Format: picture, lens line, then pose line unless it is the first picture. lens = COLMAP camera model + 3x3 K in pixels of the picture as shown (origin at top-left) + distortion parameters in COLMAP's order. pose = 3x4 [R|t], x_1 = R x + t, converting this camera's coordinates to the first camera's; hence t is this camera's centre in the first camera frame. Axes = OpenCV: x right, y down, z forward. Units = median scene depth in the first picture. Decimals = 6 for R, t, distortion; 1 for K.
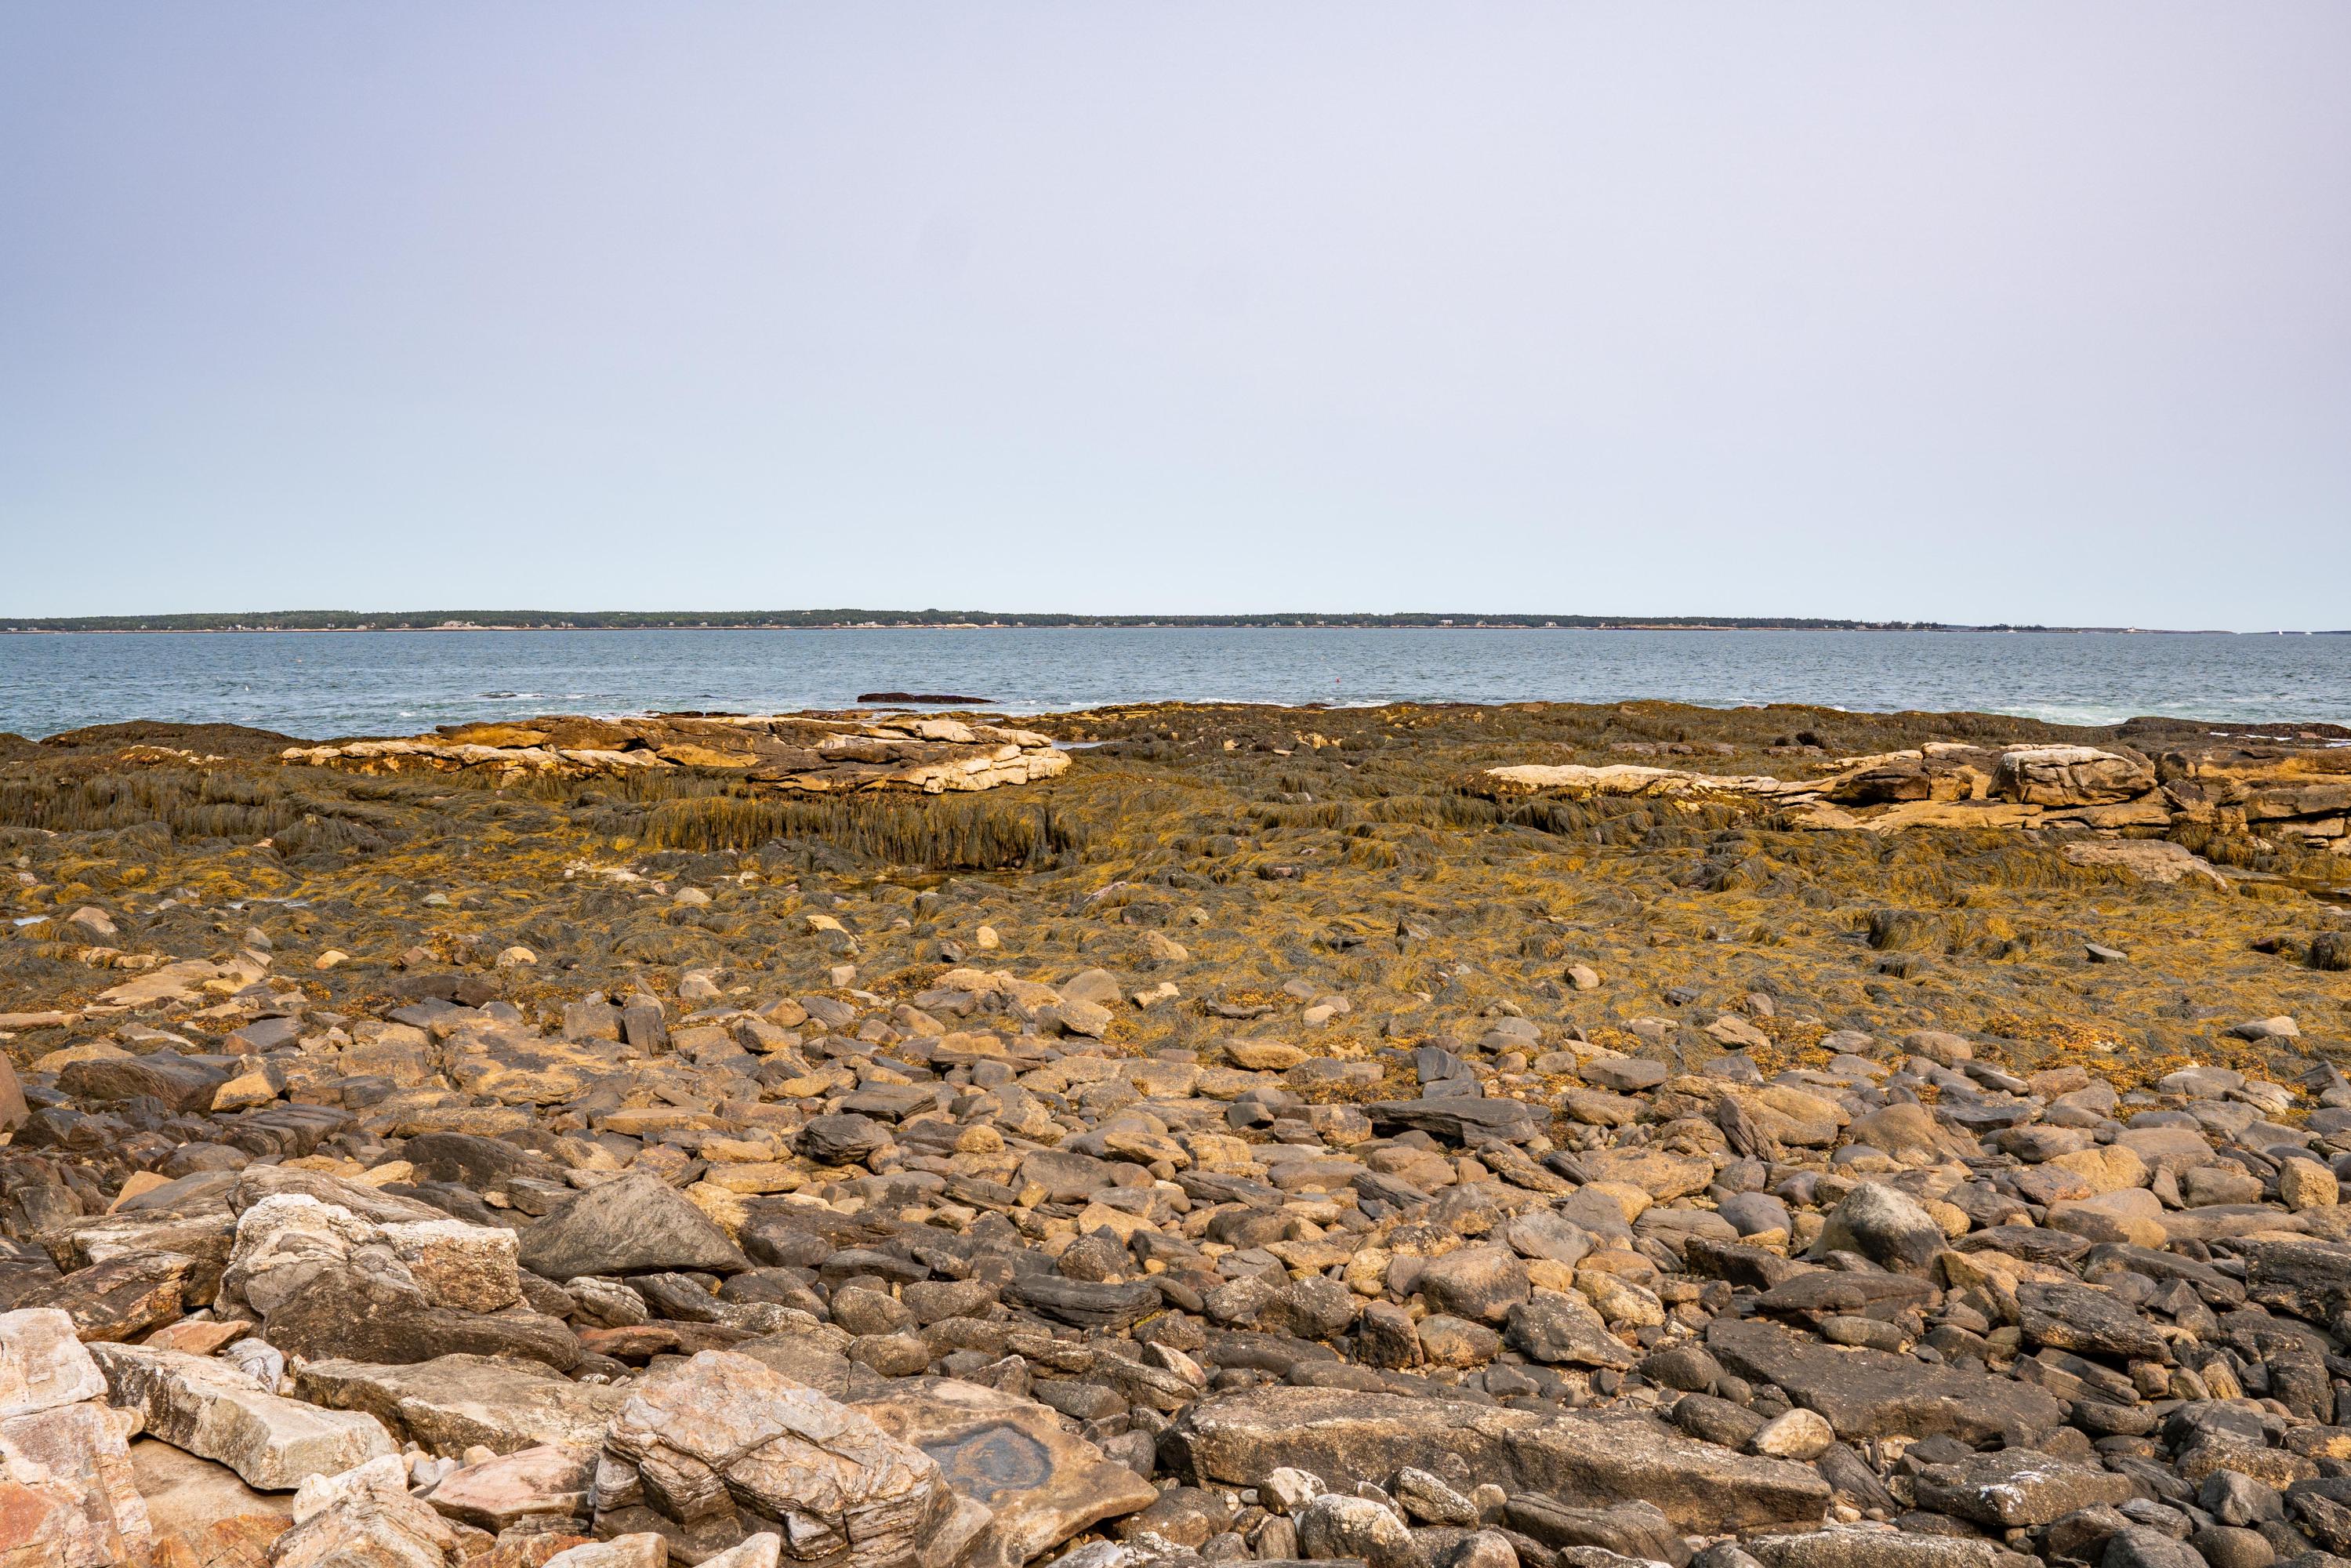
lens RADIAL K [[1671.5, 0, 1177.2], [0, 1671.5, 783.9], [0, 0, 1]] dist [-0.092755, 0.054801]
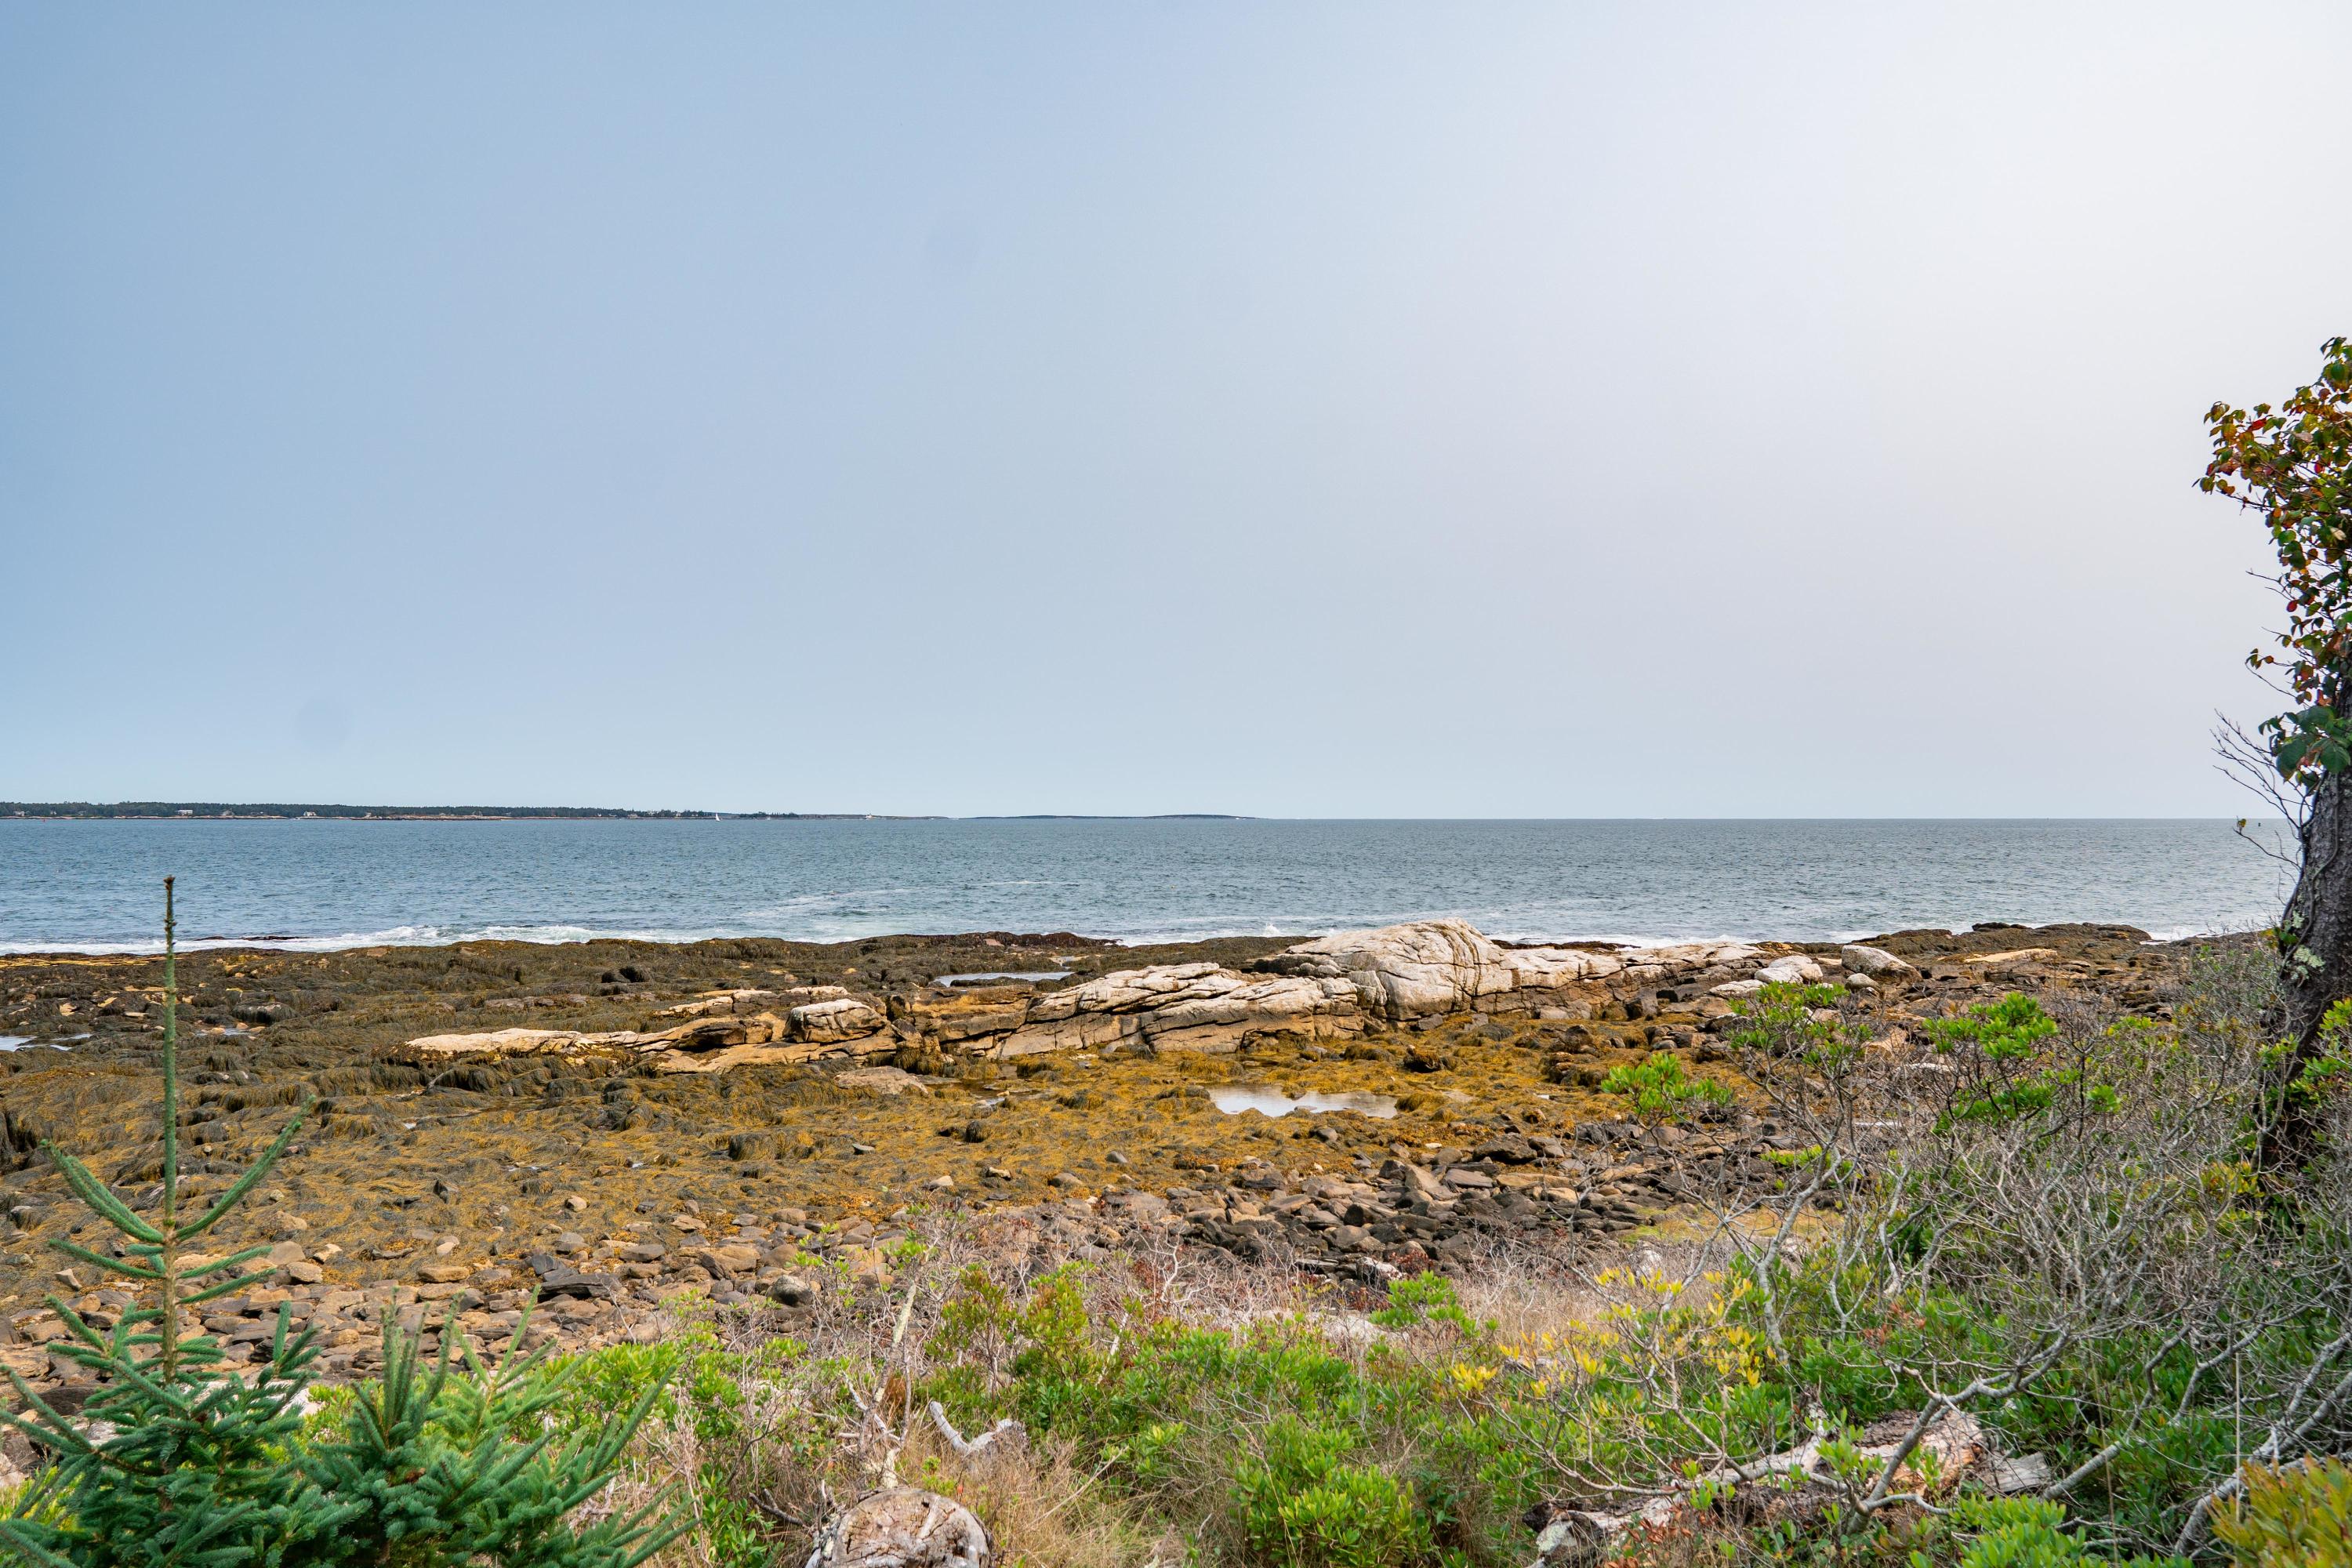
lens RADIAL K [[1672.1, 0, 1158.3], [0, 1672.1, 785.7], [0, 0, 1]] dist [-0.092755, 0.054801]
pose [[0.764789, 0.009177, 0.644216, -0.229709], [0.062722, 0.994089, -0.088622, -0.071114], [-0.641221, 0.108184, 0.759692, -0.404896]]
